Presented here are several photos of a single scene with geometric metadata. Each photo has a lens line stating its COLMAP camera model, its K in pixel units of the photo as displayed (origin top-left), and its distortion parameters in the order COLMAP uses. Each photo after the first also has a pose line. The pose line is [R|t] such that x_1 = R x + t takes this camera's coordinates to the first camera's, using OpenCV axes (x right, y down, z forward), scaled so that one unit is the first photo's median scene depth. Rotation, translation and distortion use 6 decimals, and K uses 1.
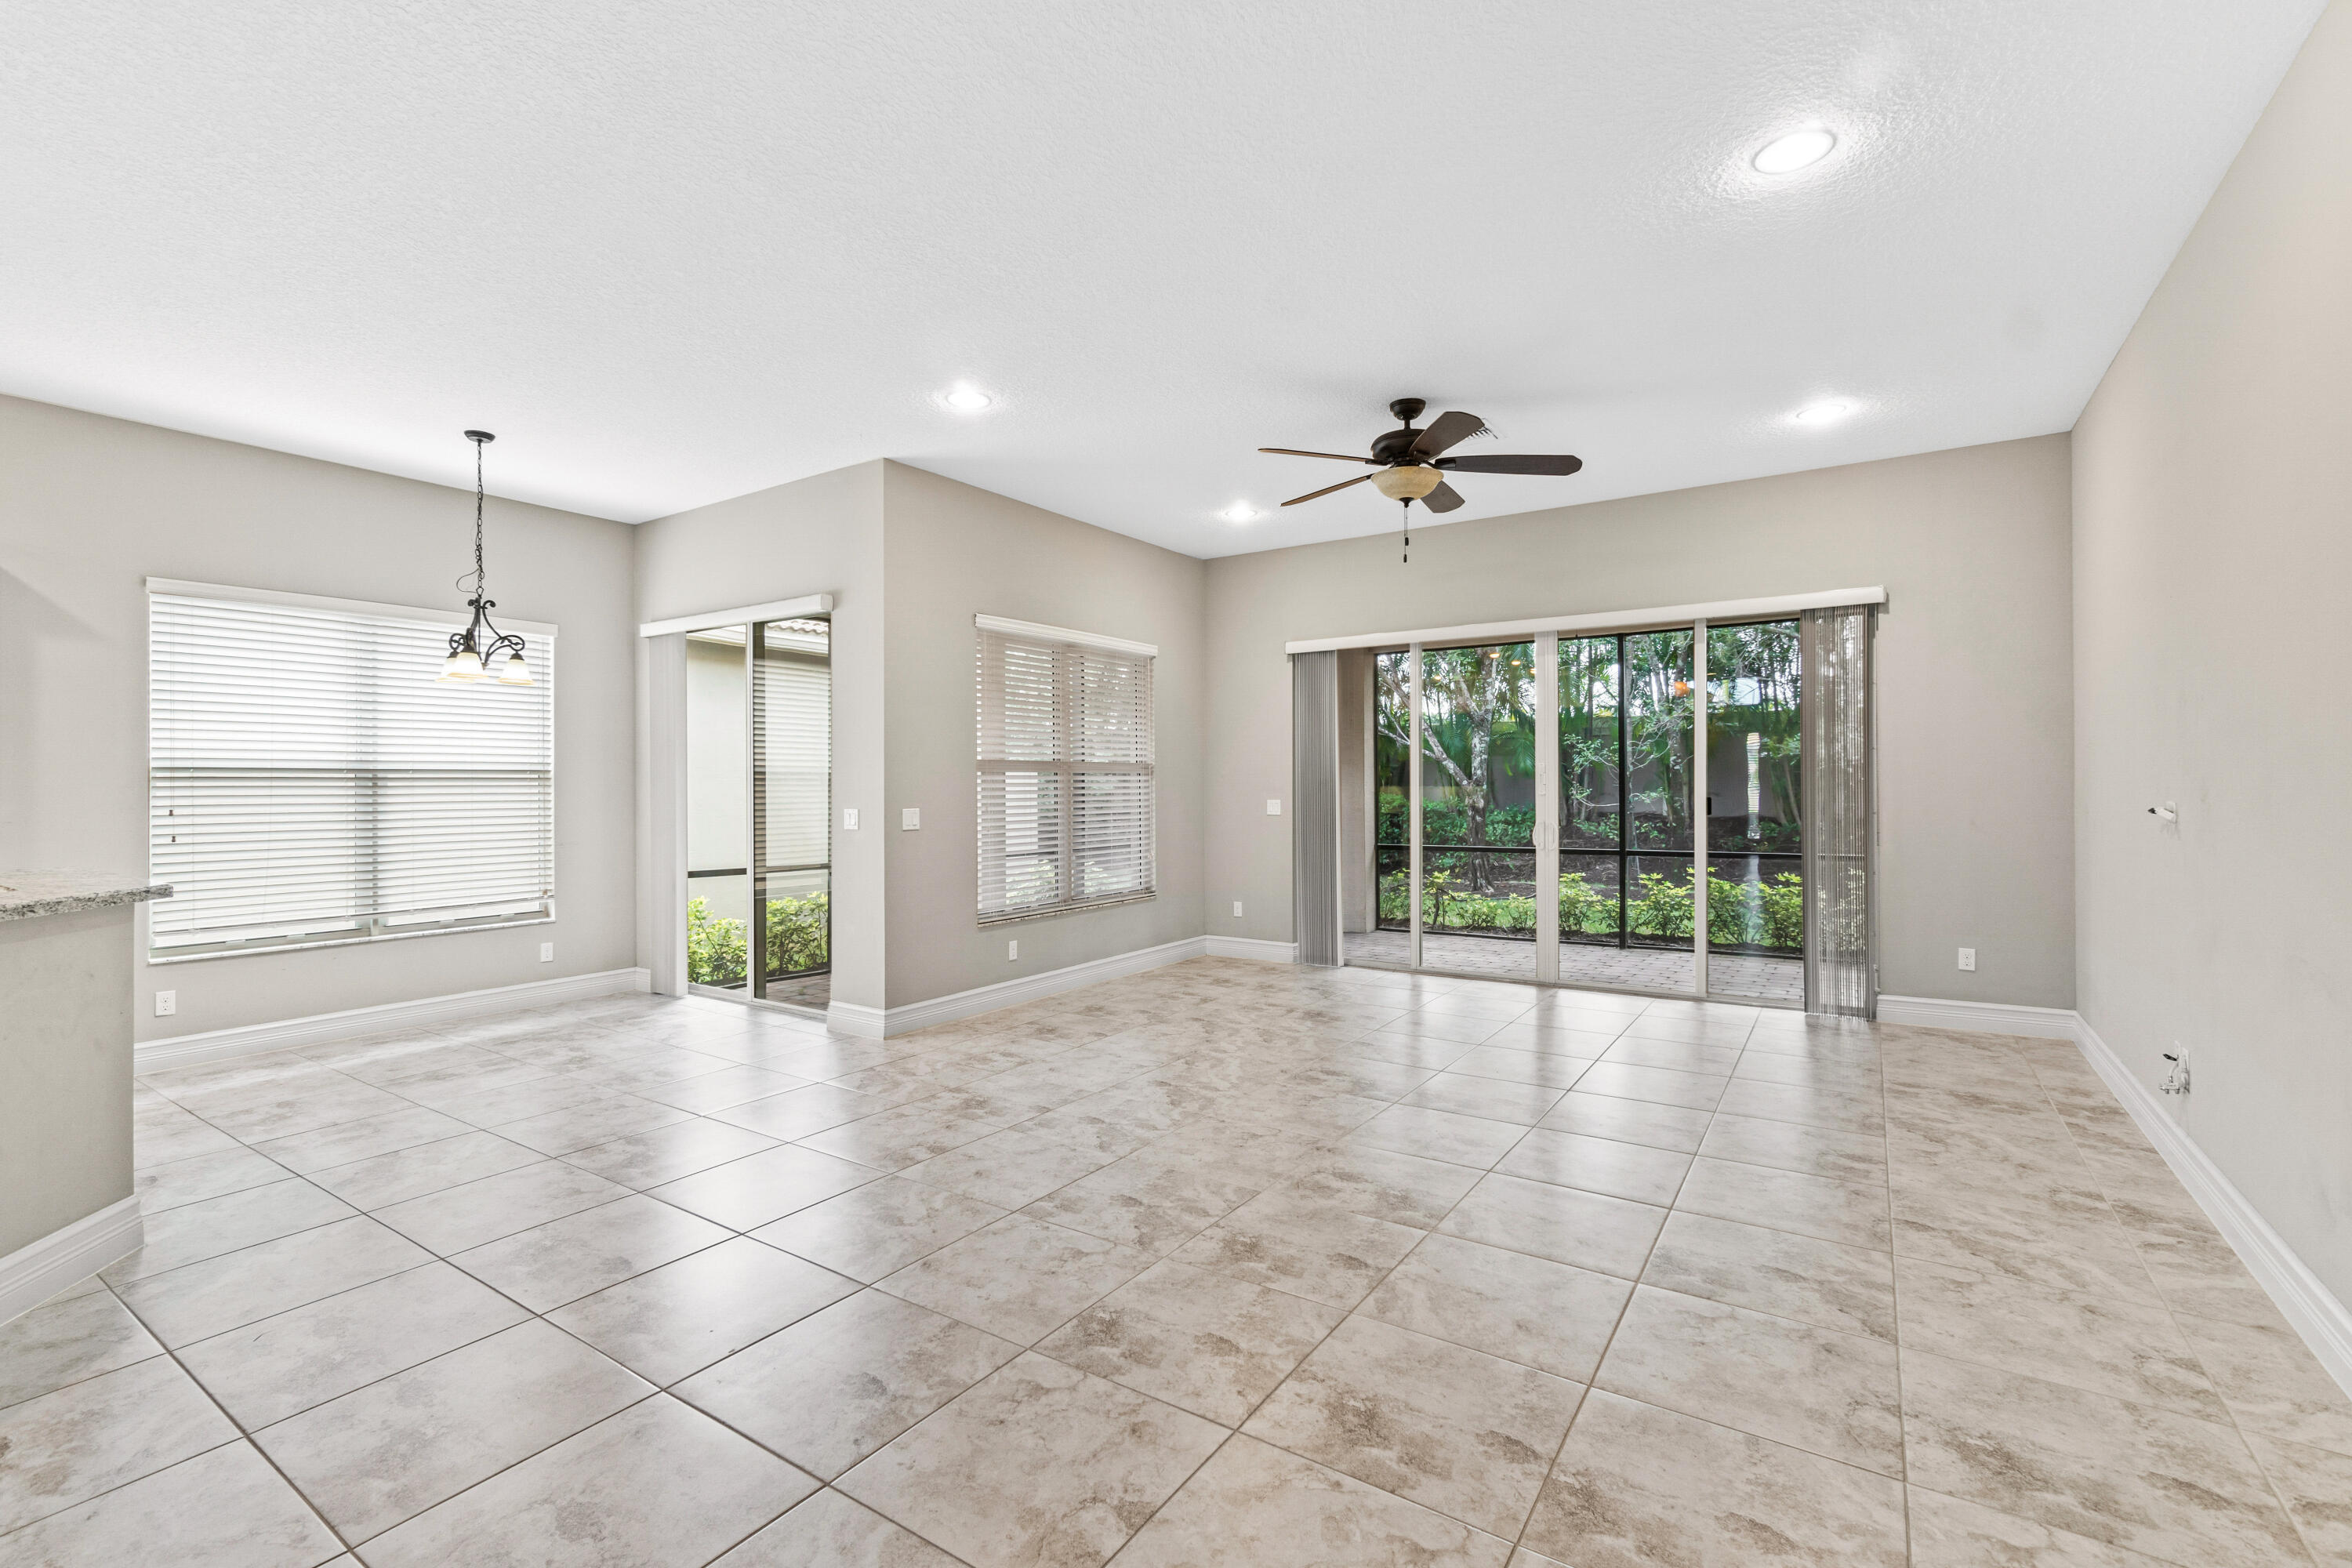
lens RADIAL K [[1030.3, 0, 1176.0], [0, 1030.3, 784.0], [0, 0, 1]] dist [-0.002861, 0.000549]
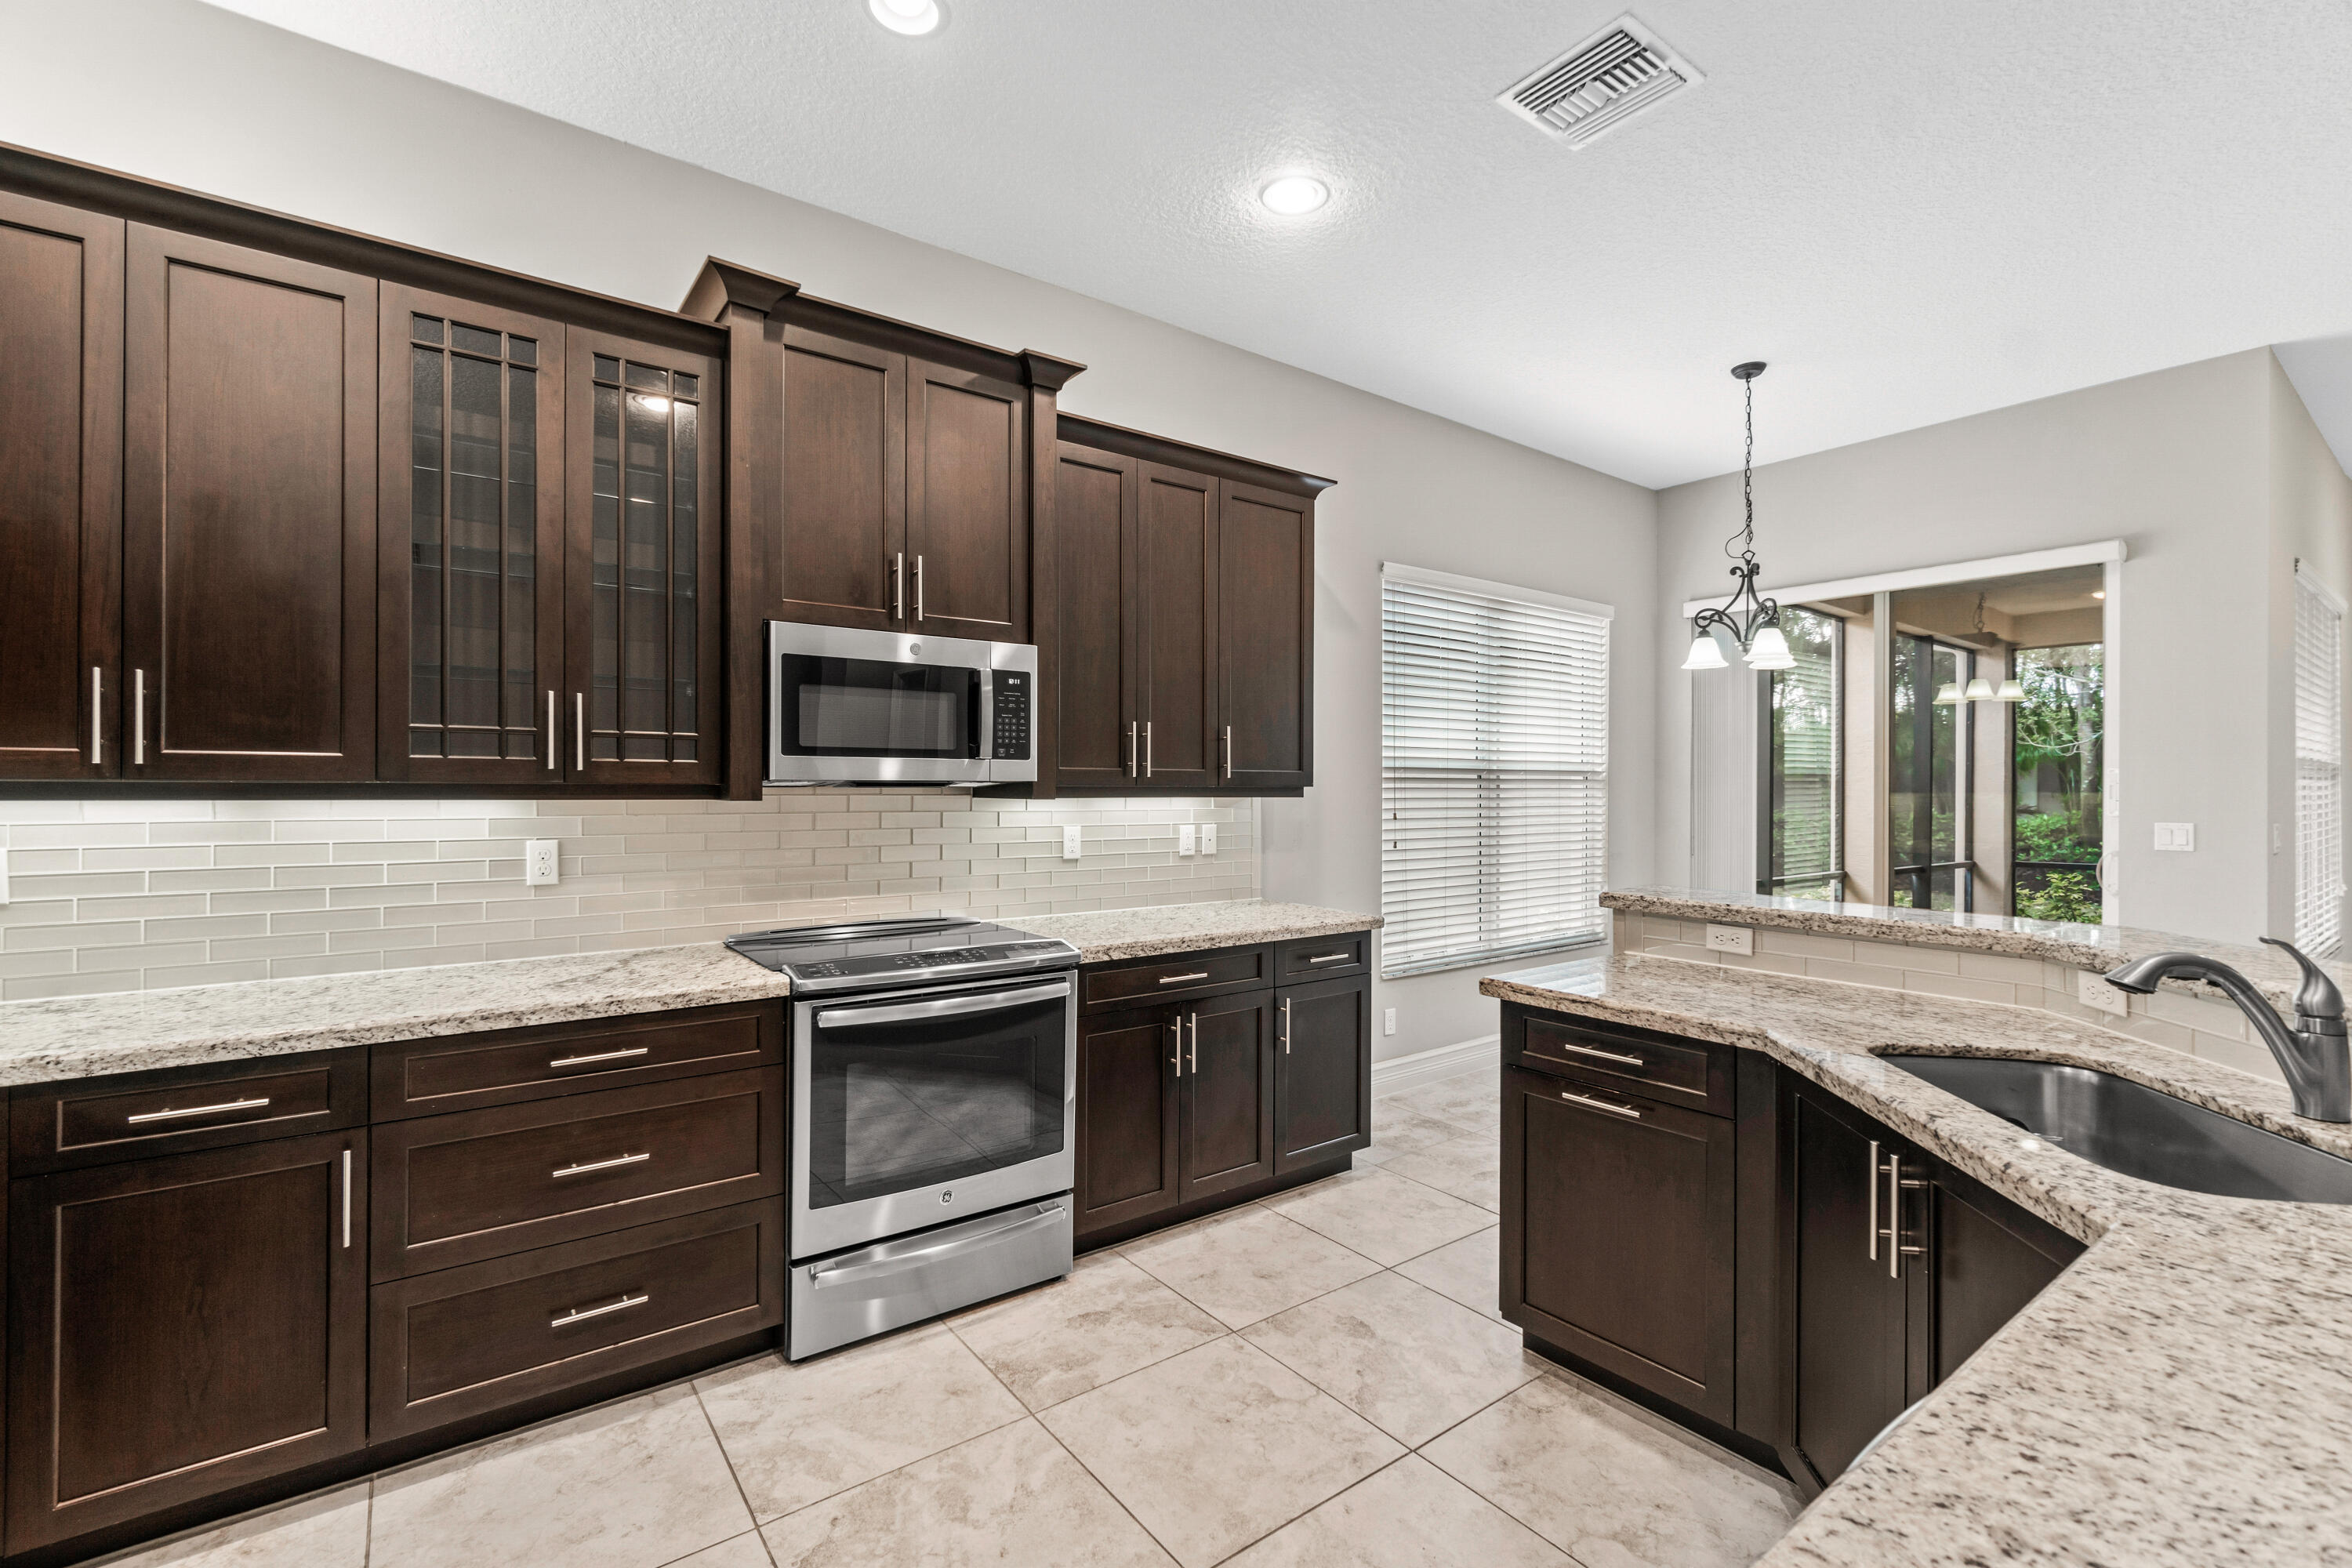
lens RADIAL K [[1030.3, 0, 1176.0], [0, 1030.3, 784.0], [0, 0, 1]] dist [-0.002861, 0.000549]
pose [[0.944323, 0.005678, -0.328972, -0.788298], [-0.006946, 0.999972, -0.002678, 0.002676], [0.328948, 0.004814, 0.944336, 0.056046]]
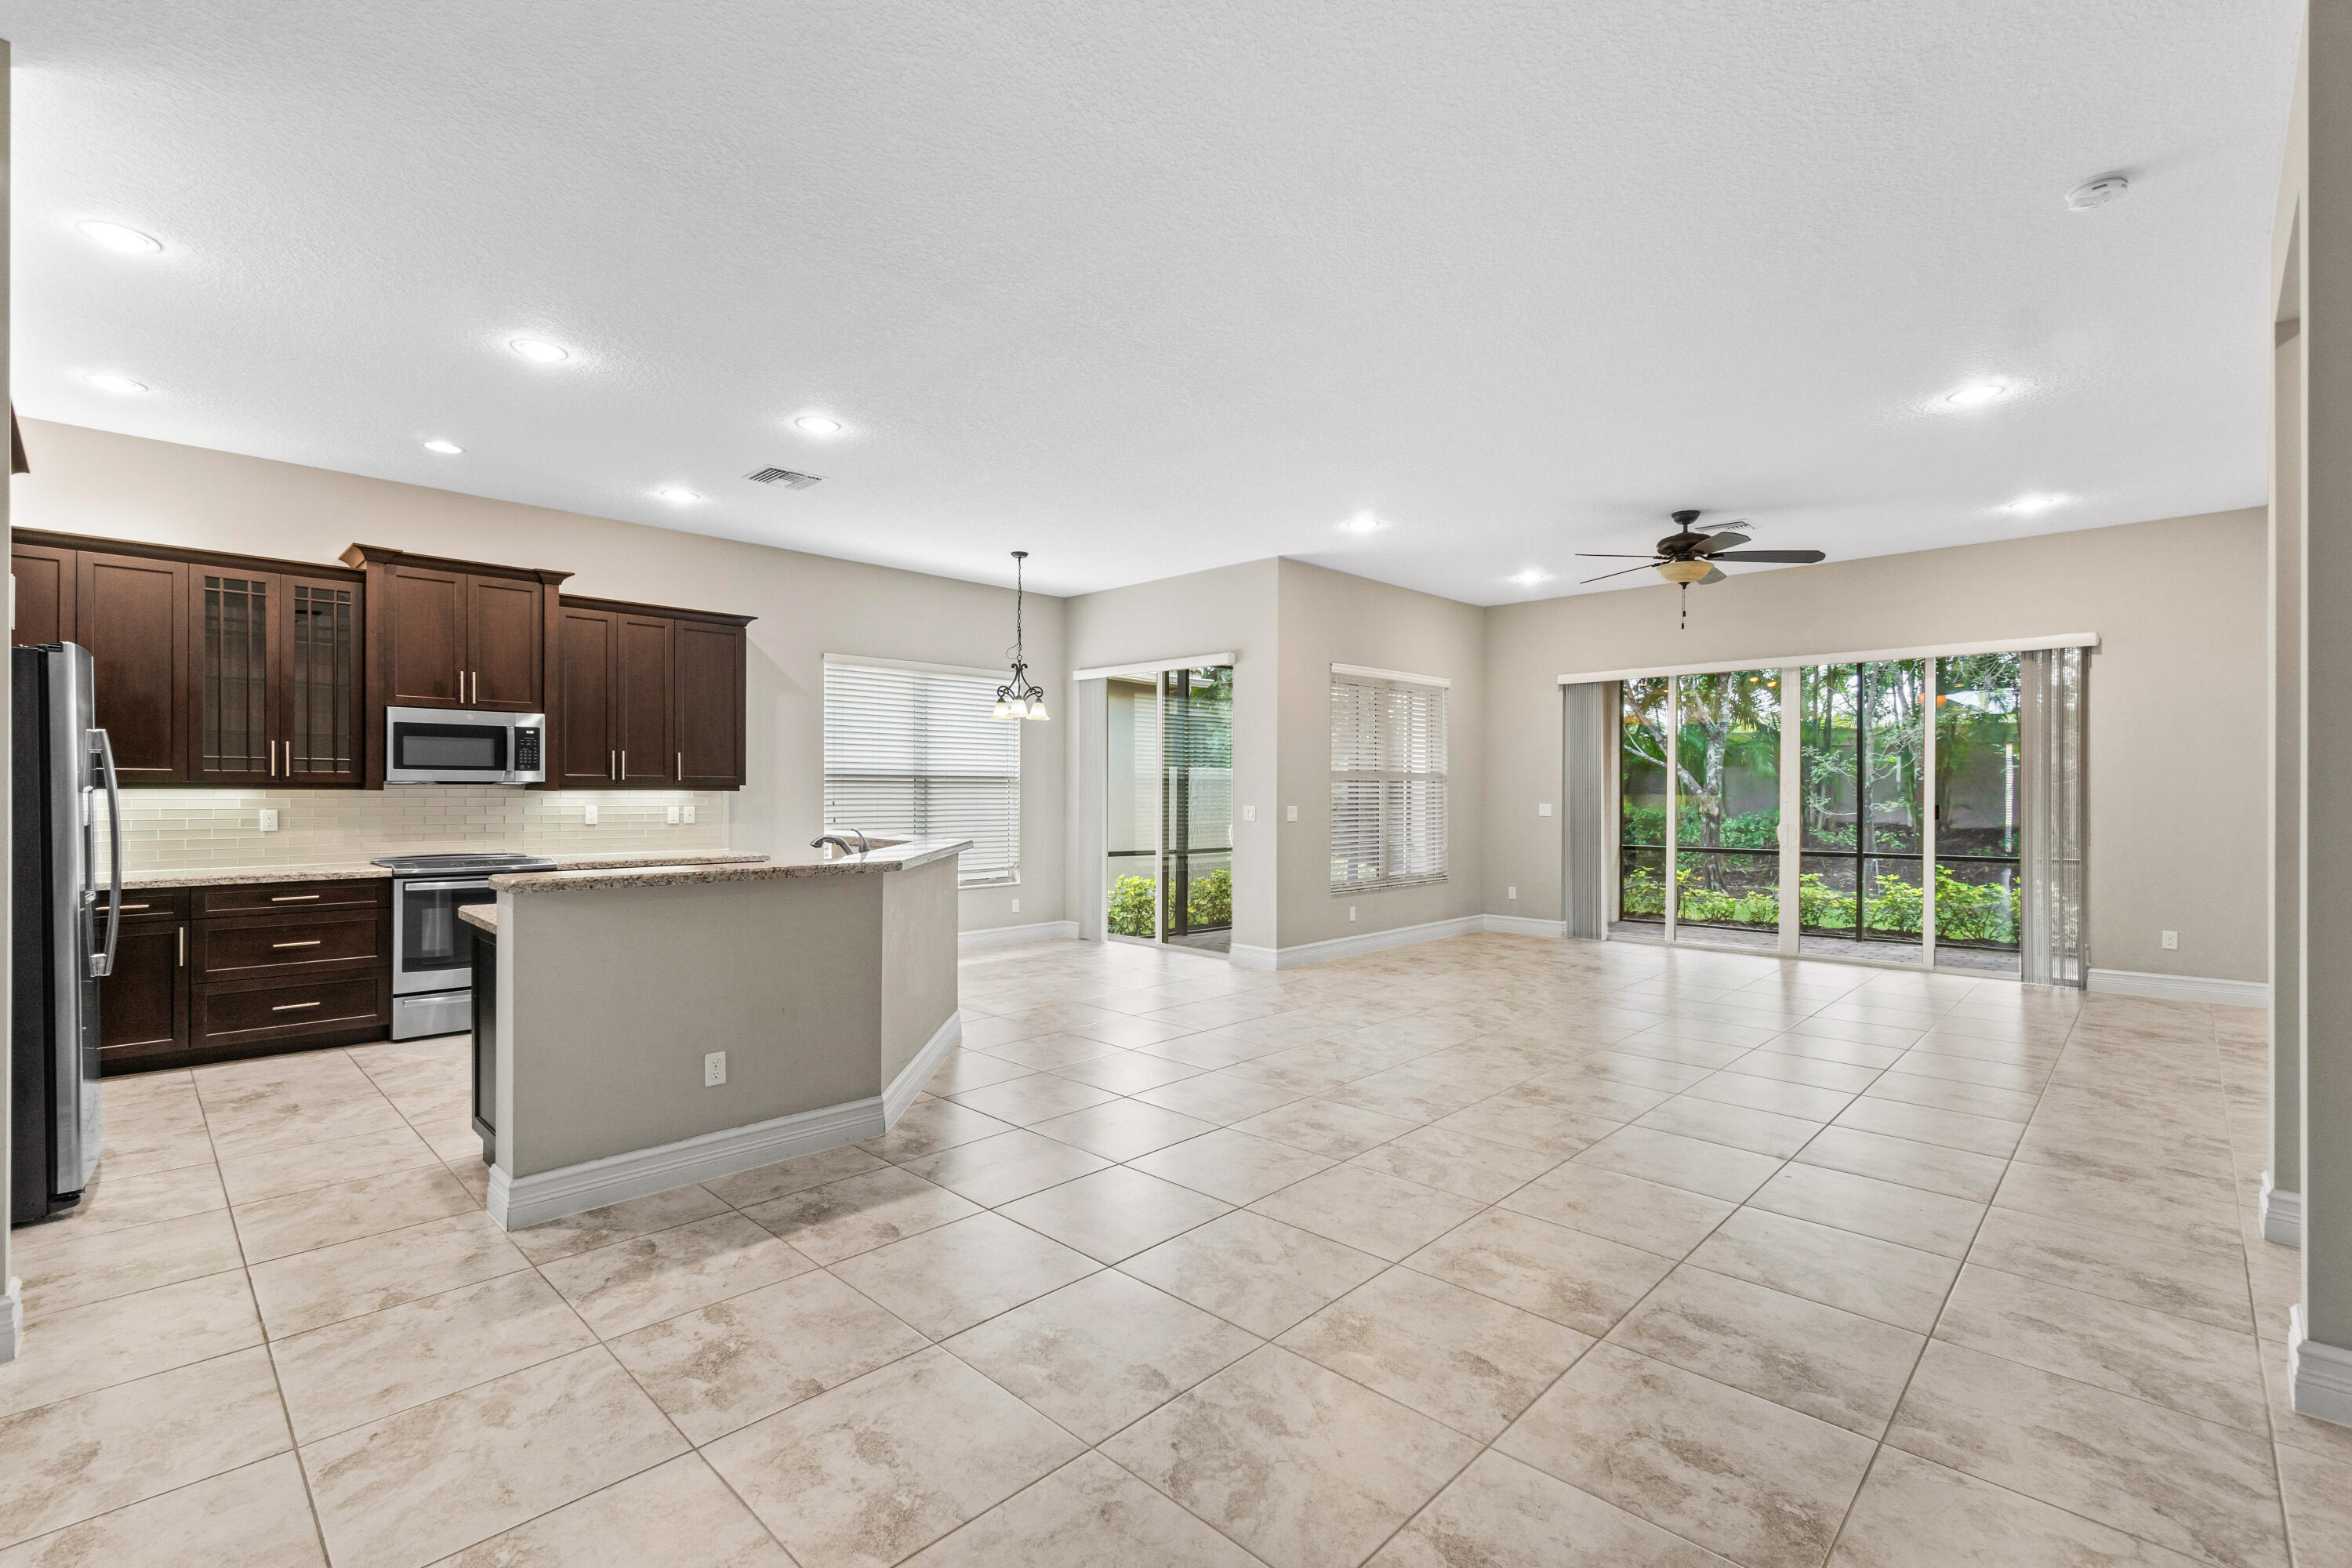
lens RADIAL K [[1040.9, 0, 1165.8], [0, 1040.9, 792.6], [0, 0, 1]] dist [-0.004226, 0.000015]
pose [[0.983069, 0.008754, -0.183025, -0.175625], [-0.008352, 0.999961, 0.002968, 0.003117], [0.183044, -0.001389, 0.983104, -0.426863]]
